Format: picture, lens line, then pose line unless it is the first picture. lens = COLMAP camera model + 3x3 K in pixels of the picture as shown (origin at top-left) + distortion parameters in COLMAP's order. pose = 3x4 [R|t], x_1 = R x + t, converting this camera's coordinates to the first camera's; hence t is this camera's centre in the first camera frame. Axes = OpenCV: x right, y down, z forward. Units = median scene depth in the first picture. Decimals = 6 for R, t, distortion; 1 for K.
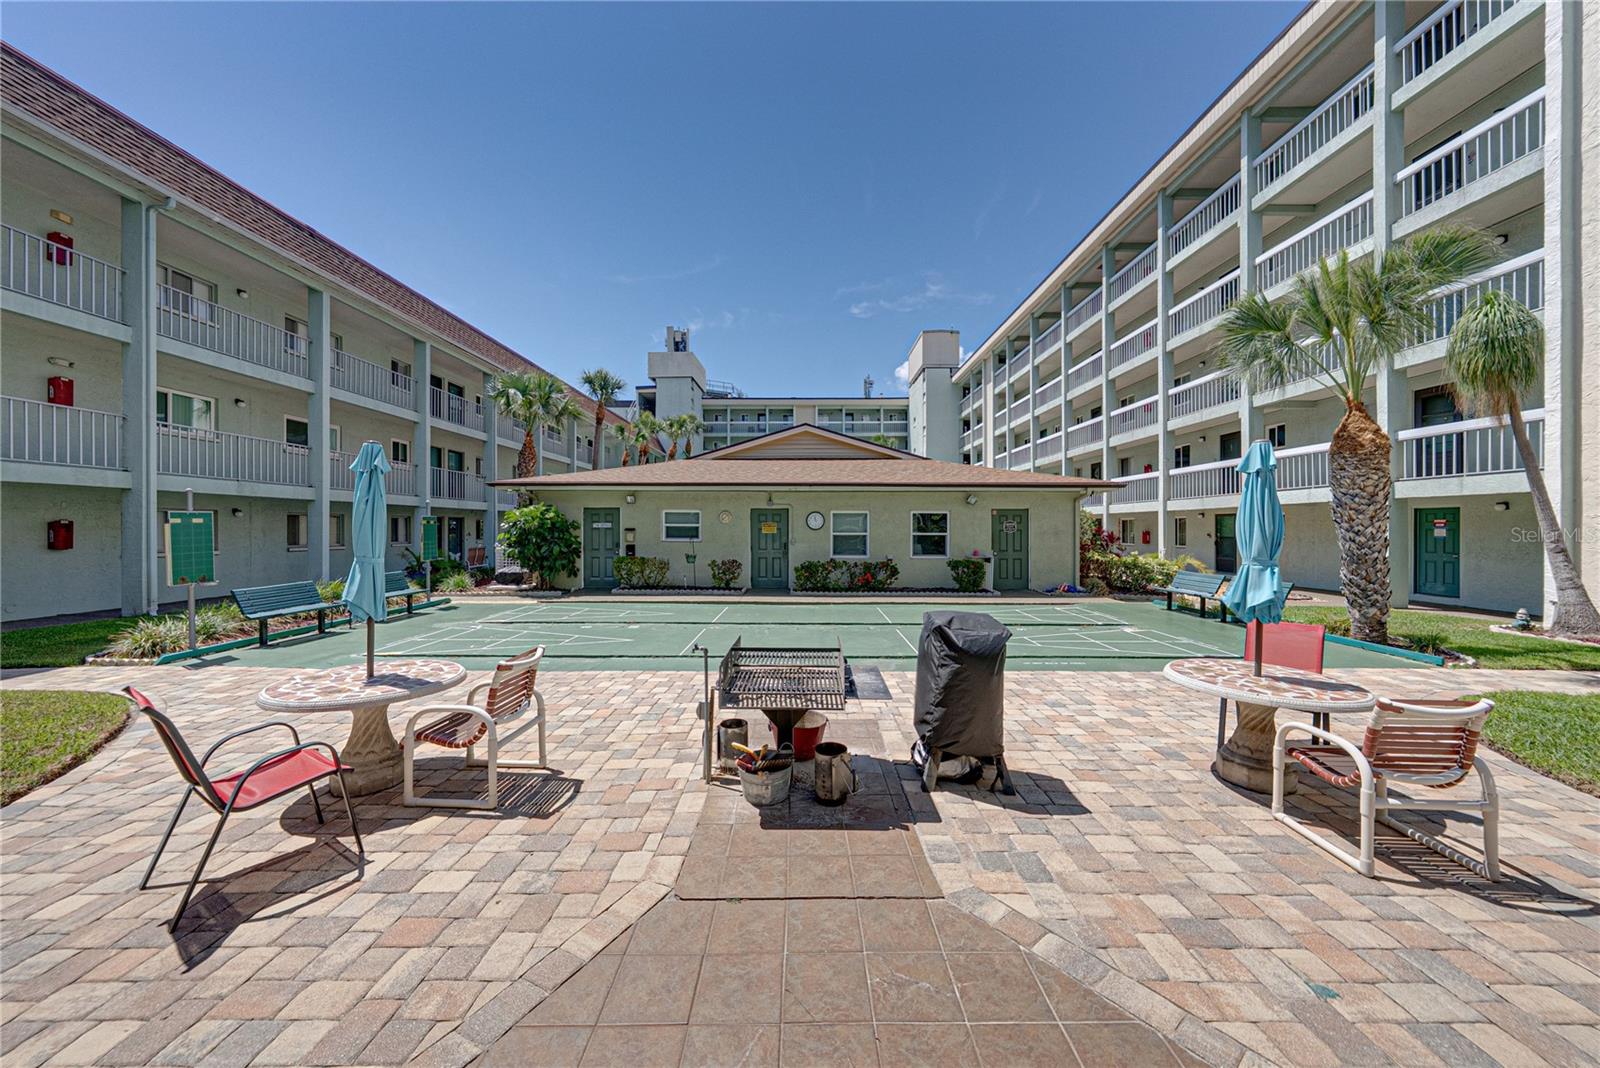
lens RADIAL K [[553.5, 0, 803.3], [0, 553.5, 526.3], [0, 0, 1]] dist [-0.000594, 0.000337]
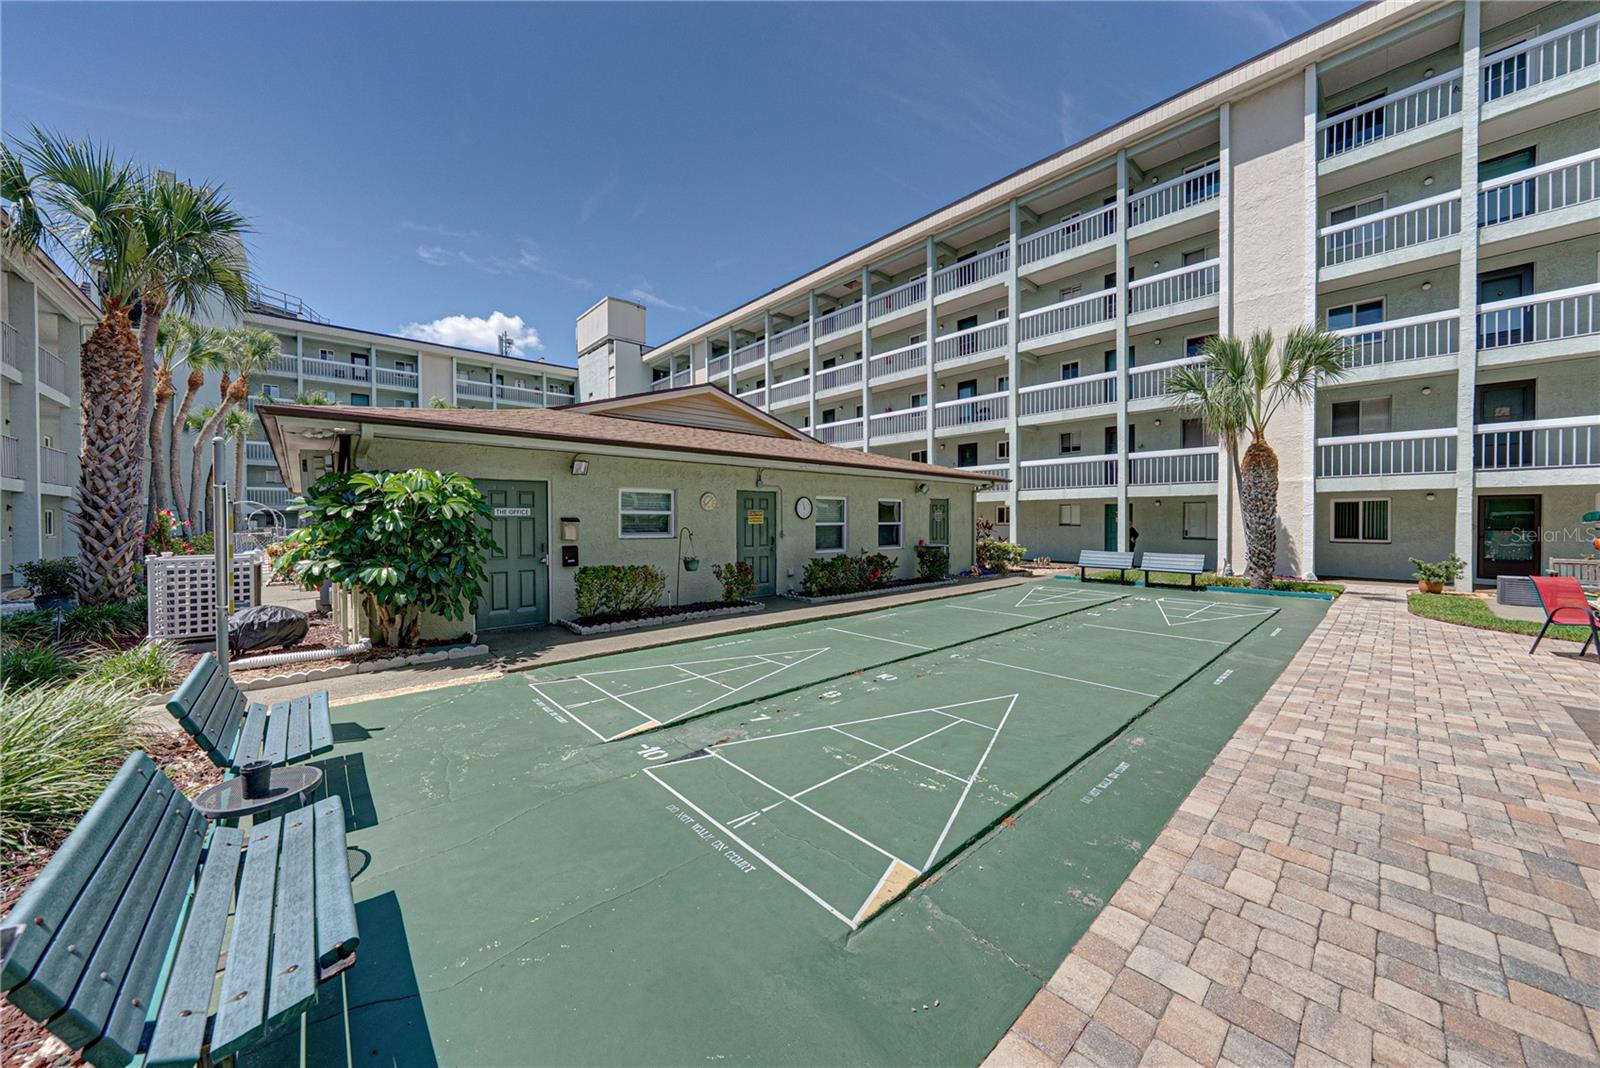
lens RADIAL K [[553.5, 0, 803.3], [0, 553.5, 526.3], [0, 0, 1]] dist [-0.000594, 0.000337]
pose [[0.735760, -0.011955, 0.677137, -0.520580], [-0.000139, 0.999842, 0.017803, 0.002189], [-0.677243, -0.013193, 0.735641, 0.407257]]
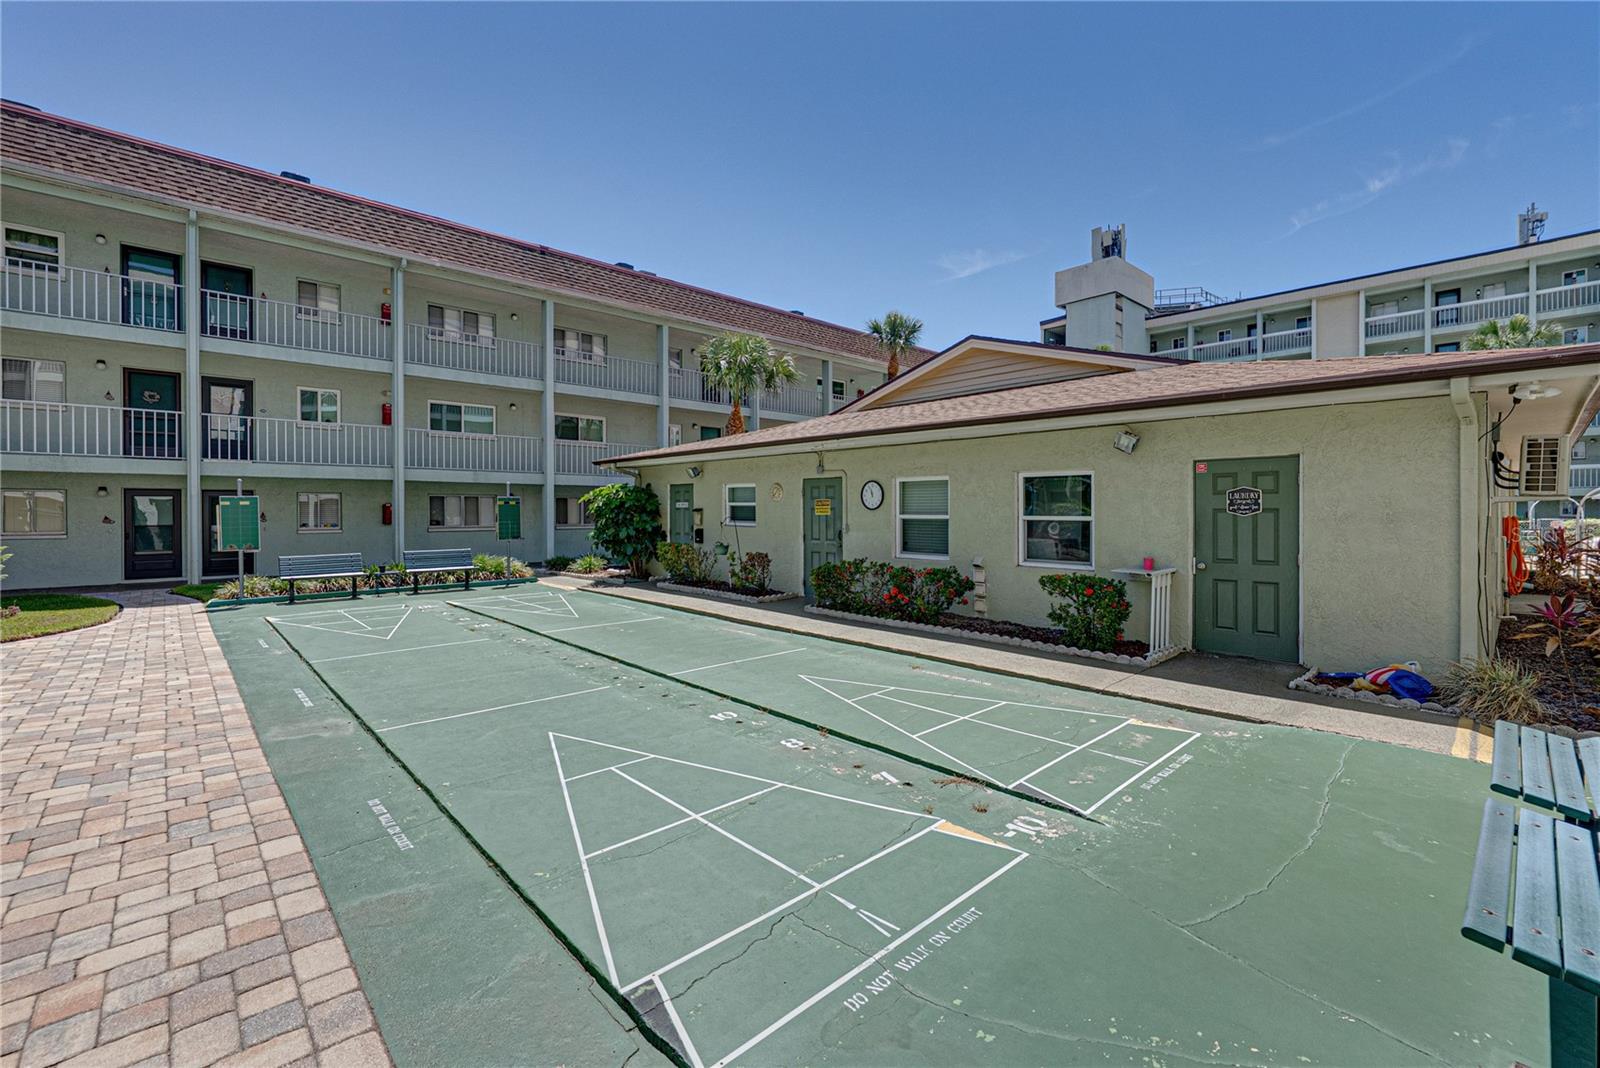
lens RADIAL K [[675.8, 0, 810.0], [0, 675.8, 515.8], [0, 0, 1]] dist [-0.001187, 0.000362]
pose [[0.688305, 0.005122, -0.725403, 0.511742], [0.004447, 0.999926, 0.011279, 0.003905], [0.725408, -0.010990, 0.688232, 0.435714]]
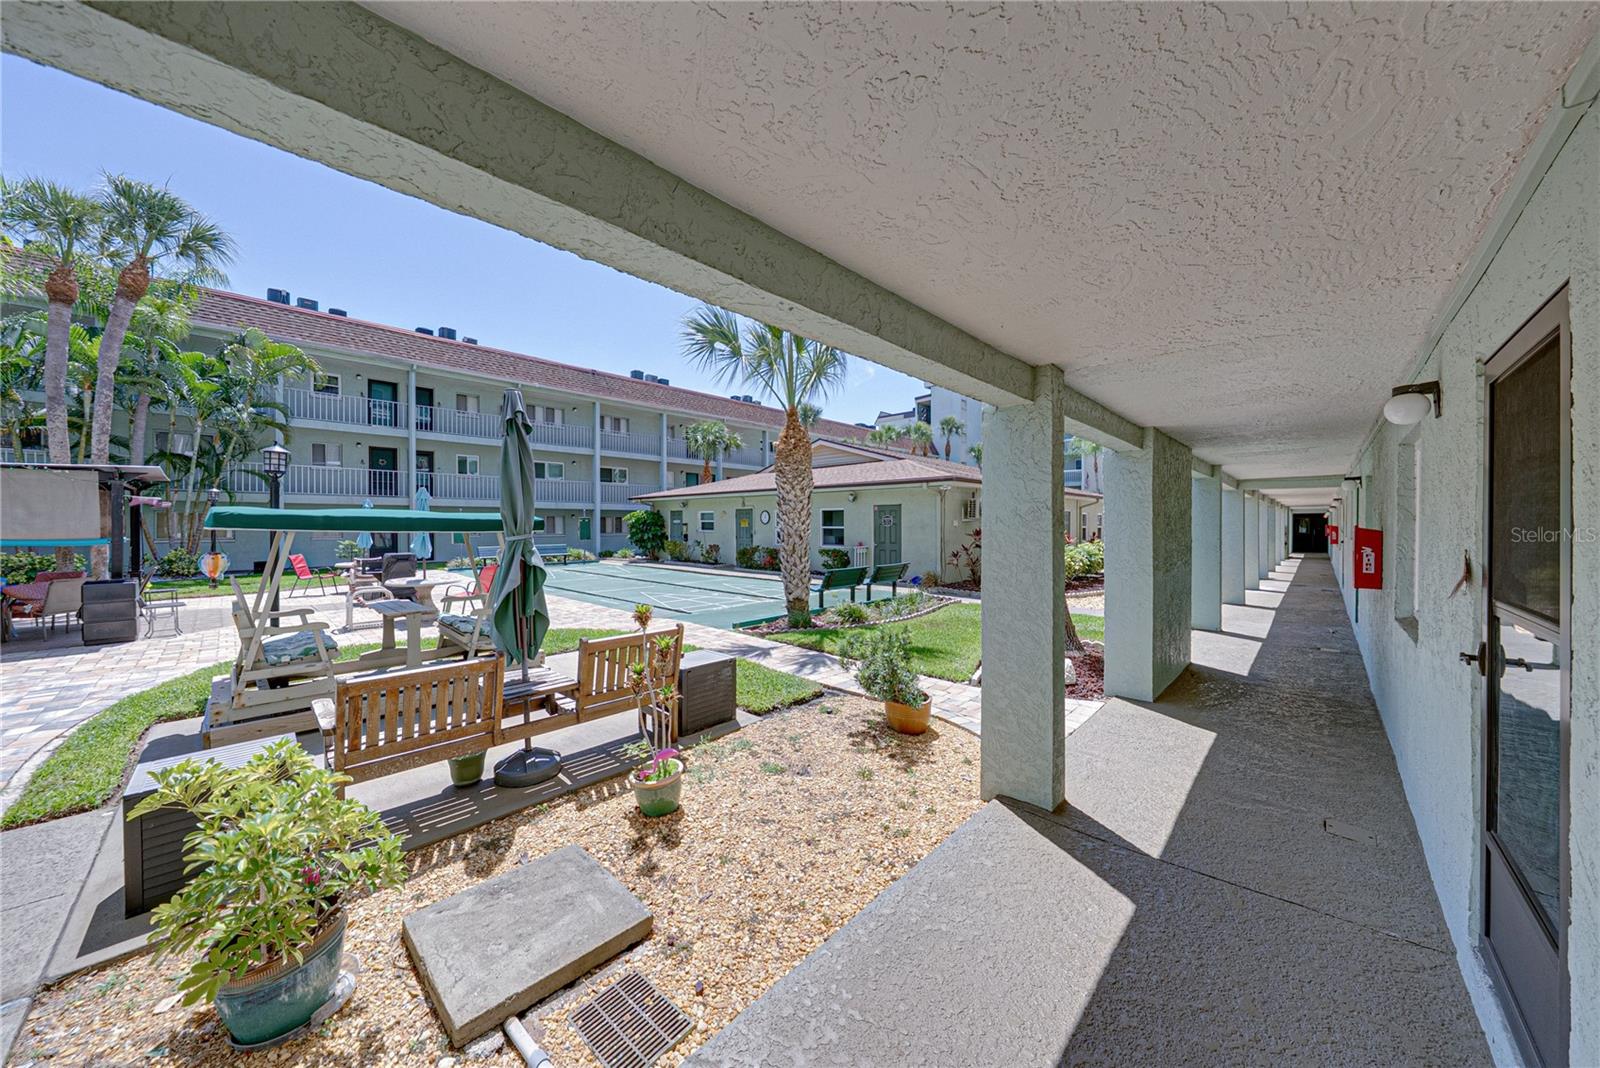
lens RADIAL K [[555.6, 0, 800.0], [0, 555.6, 534.0], [0, 0, 1]] dist [-0.010735, -0.000001]
pose [[0.719171, 0.011105, -0.694744, 1.014190], [0.003910, 0.999792, 0.020028, 0.003607], [0.694822, -0.017120, 0.718978, 0.088828]]
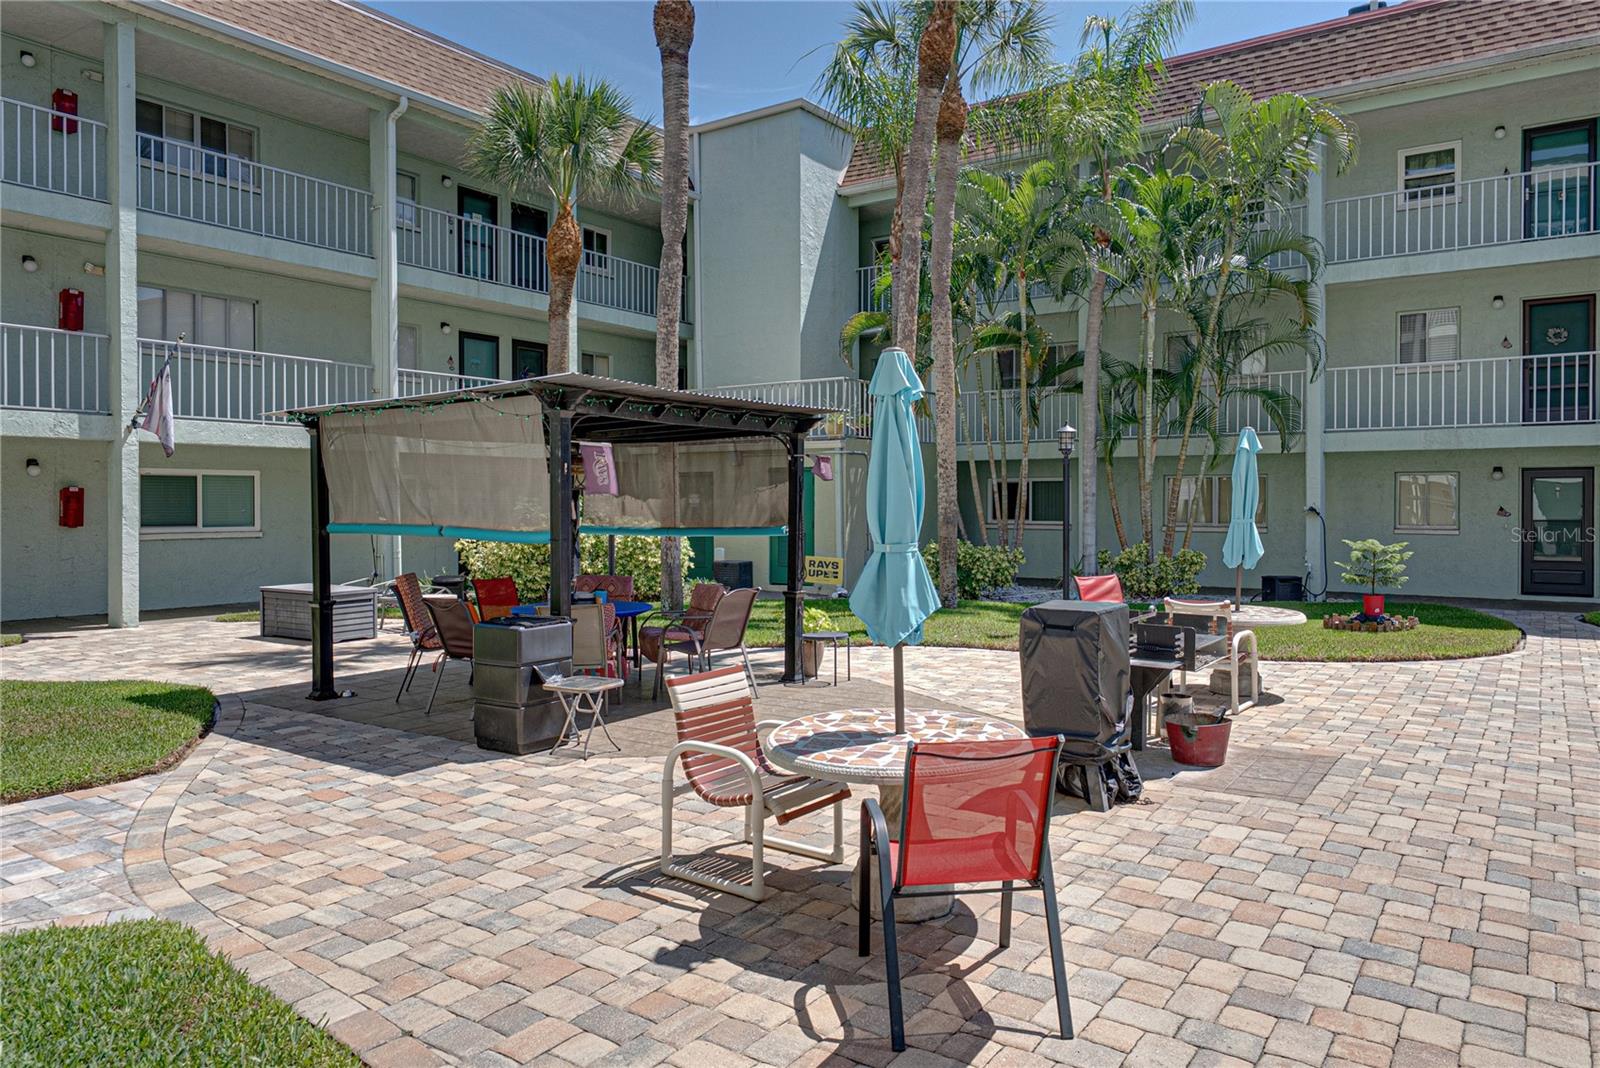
lens RADIAL K [[1083.9, 0, 803.6], [0, 1083.9, 511.5], [0, 0, 1]] dist [0.001401, 0.001562]
pose [[-0.570265, 0.009486, -0.821406, 0.478927], [0.005673, 0.999955, 0.007609, 0.003586], [0.821441, -0.000321, -0.570293, 0.416762]]
